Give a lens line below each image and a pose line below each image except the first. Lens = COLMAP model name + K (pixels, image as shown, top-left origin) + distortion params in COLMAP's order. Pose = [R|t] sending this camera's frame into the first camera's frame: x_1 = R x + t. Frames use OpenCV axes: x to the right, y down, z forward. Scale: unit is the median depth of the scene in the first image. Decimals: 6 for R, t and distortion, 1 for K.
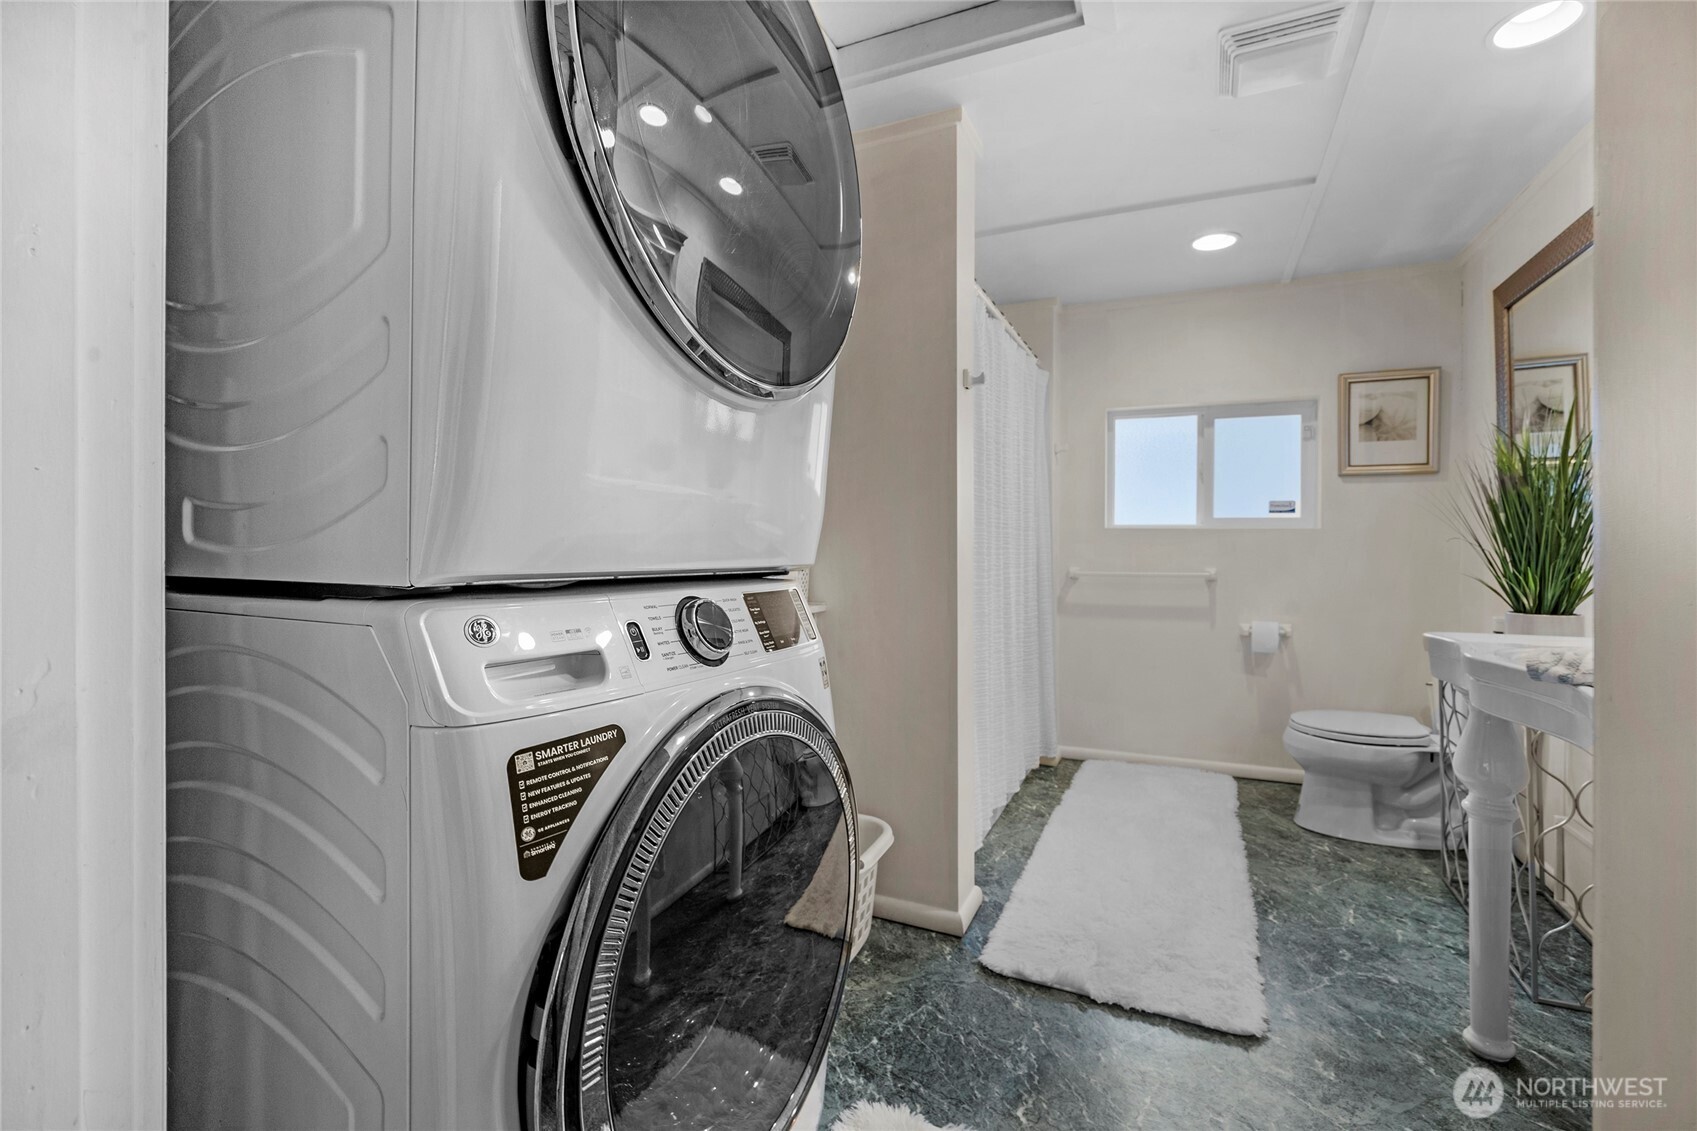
lens RADIAL K [[747.4, 0, 846.8], [0, 747.4, 541.4], [0, 0, 1]] dist [0.001099, 0.018724]
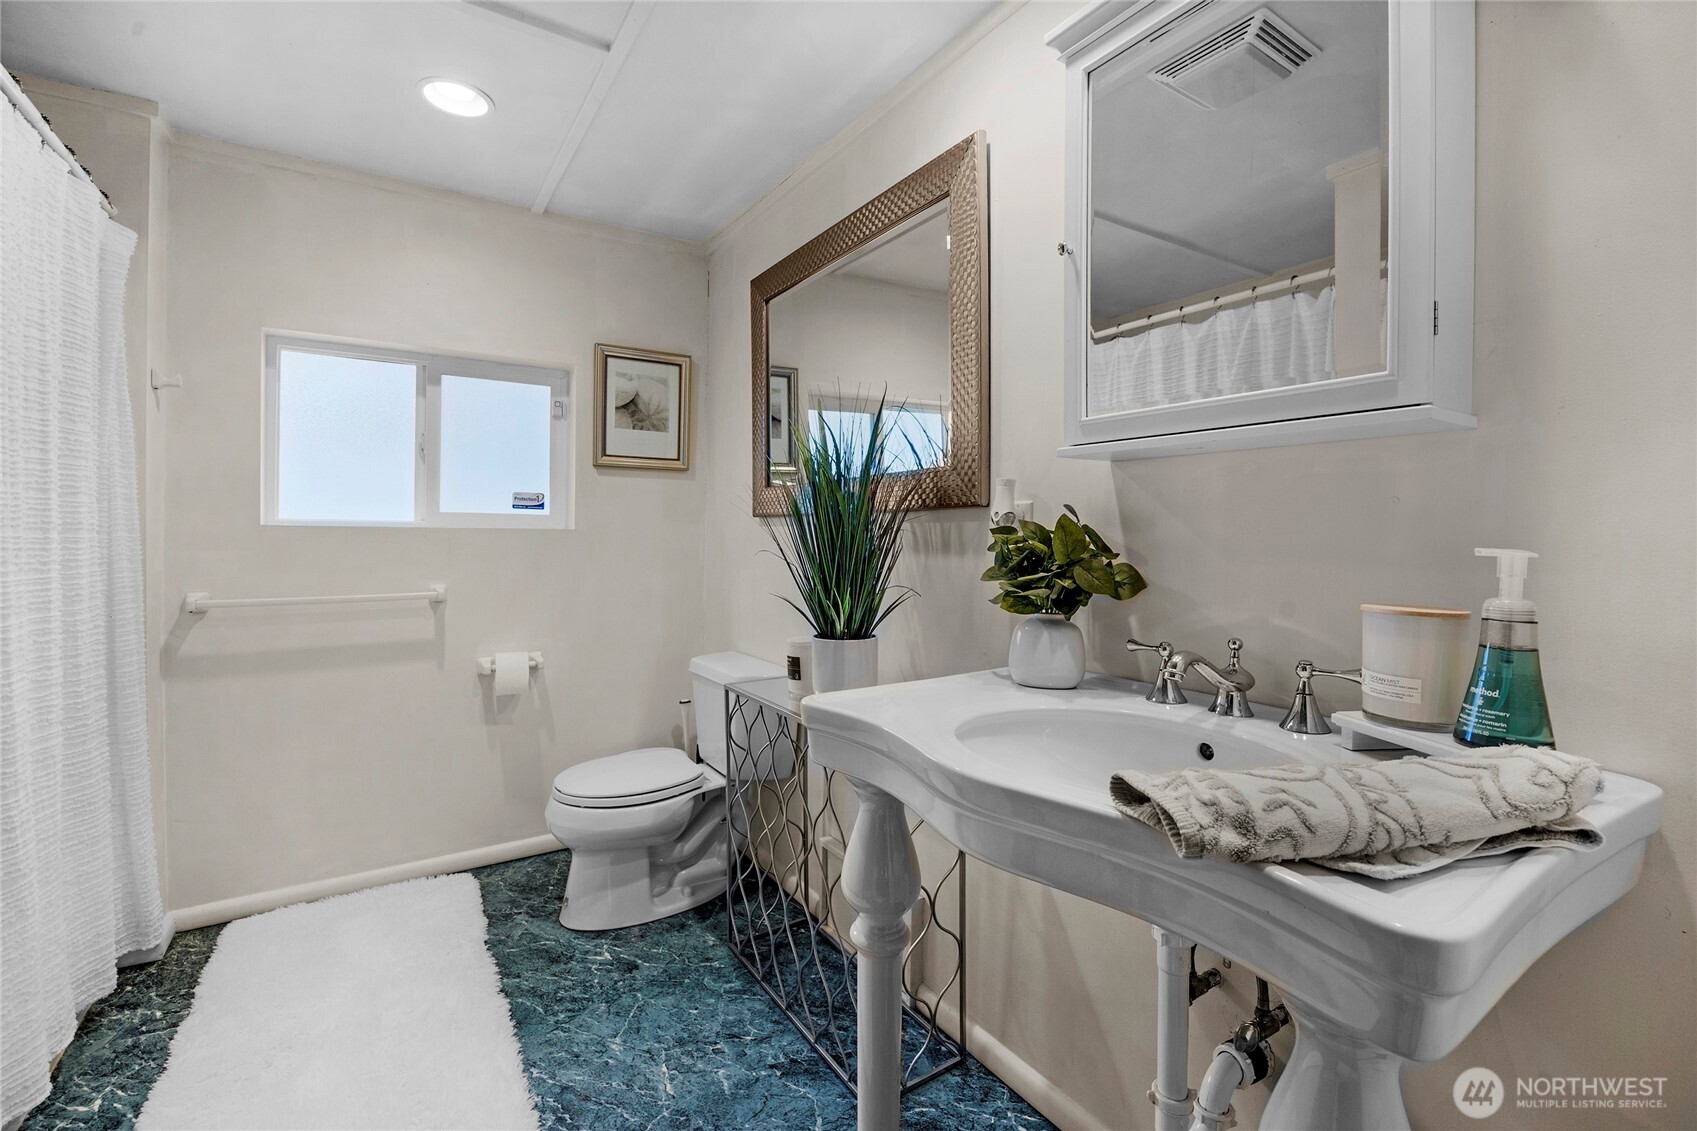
lens RADIAL K [[734.4, 0, 849.1], [0, 734.4, 535.9], [0, 0, 1]] dist [-0.025047, -0.000198]
pose [[0.534773, -0.004838, 0.844982, 0.124892], [-0.002651, 0.999969, 0.007403, -0.017335], [-0.844991, -0.006199, 0.534744, 0.334545]]
